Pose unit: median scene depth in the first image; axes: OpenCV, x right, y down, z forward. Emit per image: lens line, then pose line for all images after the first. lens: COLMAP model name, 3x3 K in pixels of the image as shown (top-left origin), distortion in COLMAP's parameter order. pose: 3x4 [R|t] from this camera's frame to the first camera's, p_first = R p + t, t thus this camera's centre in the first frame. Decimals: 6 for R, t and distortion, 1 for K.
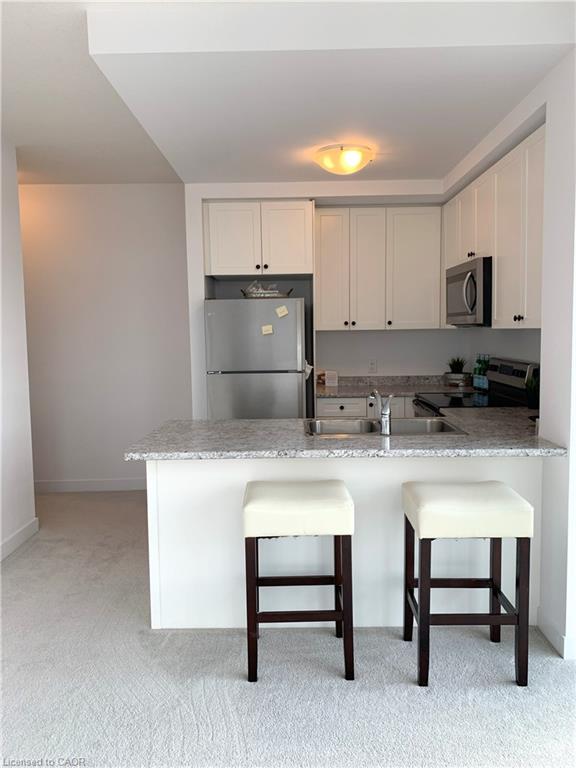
lens RADIAL K [[588.5, 0, 288.0], [0, 588.5, 384.0], [0, 0, 1]] dist [0.061597, -0.072760]
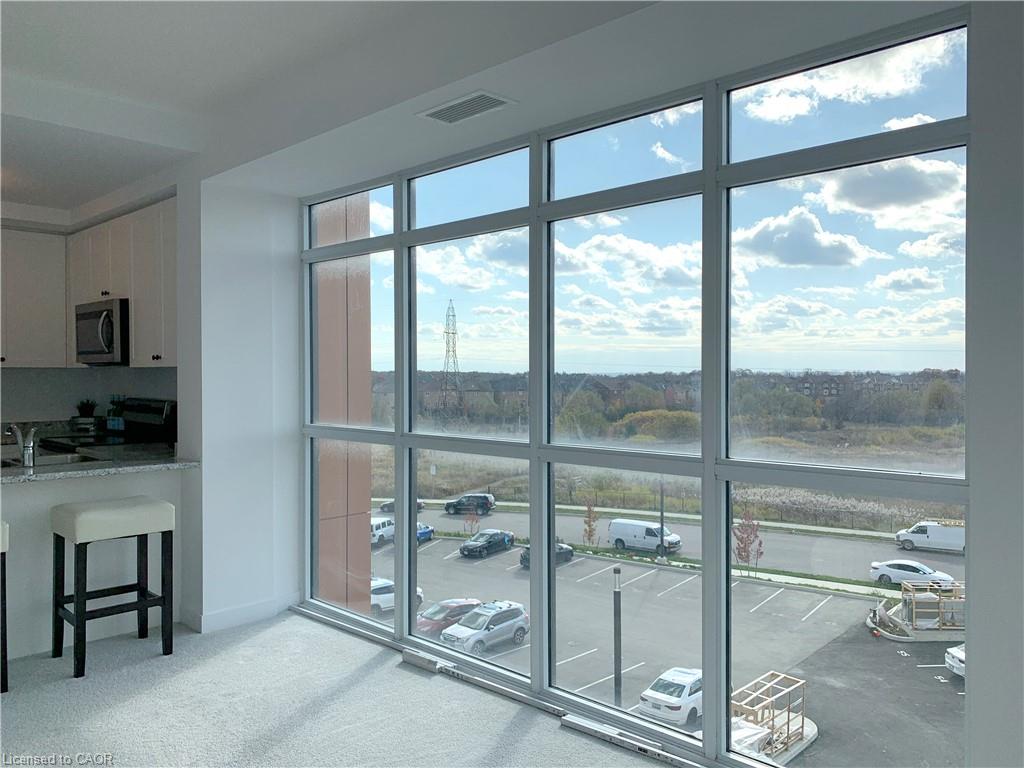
lens RADIAL K [[794.3, 0, 519.2], [0, 794.3, 380.9], [0, 0, 1]] dist [0.002868, 0.001665]
pose [[0.690469, 0.009612, 0.723298, -0.173341], [0.053959, 0.996442, -0.064751, 0.051686], [-0.721347, 0.083737, 0.687493, -0.404174]]
